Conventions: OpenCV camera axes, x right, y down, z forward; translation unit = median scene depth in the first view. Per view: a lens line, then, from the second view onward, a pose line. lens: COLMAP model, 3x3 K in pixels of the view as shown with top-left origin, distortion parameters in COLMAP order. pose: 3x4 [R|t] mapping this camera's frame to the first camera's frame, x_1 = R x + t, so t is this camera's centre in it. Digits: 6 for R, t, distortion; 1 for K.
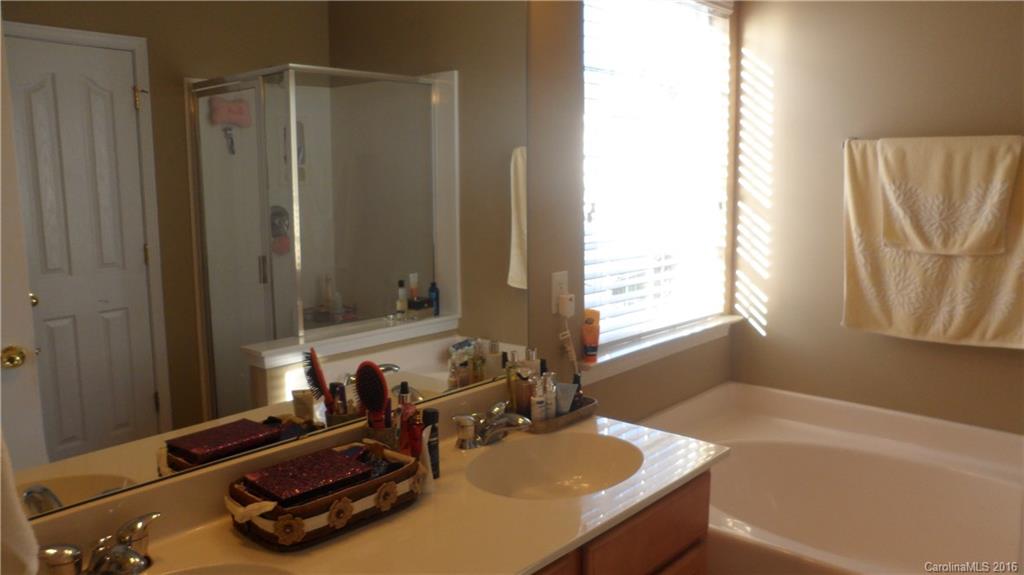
lens RADIAL K [[800.4, 0, 509.2], [0, 800.4, 285.1], [0, 0, 1]] dist [-0.150464, 0.200325]
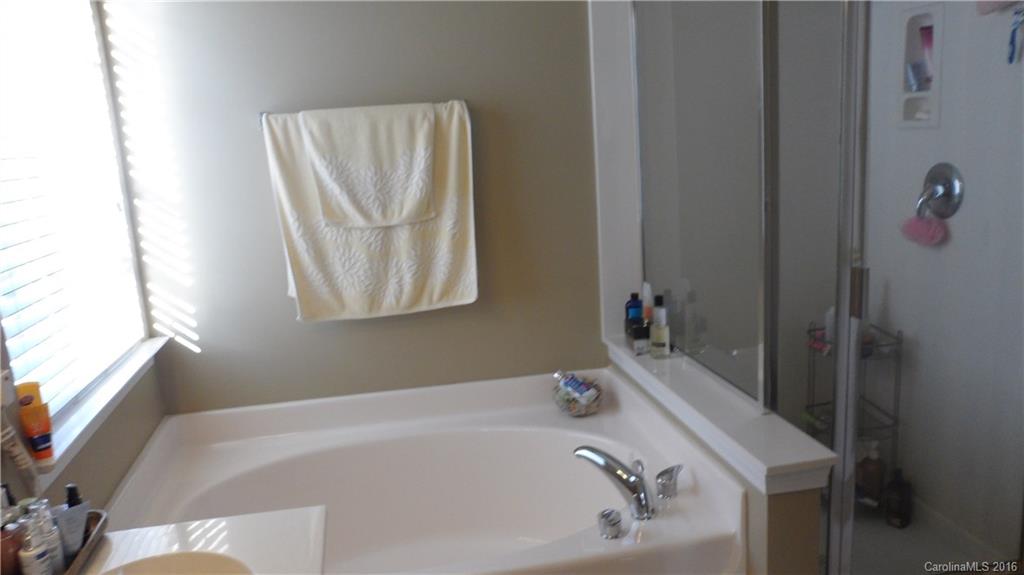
lens RADIAL K [[800.4, 0, 509.2], [0, 800.4, 285.1], [0, 0, 1]] dist [-0.150464, 0.200325]
pose [[0.611170, -0.193578, 0.767462, -0.125216], [0.175787, 0.978612, 0.106849, -0.045215], [-0.771732, 0.069607, 0.632127, 0.245836]]
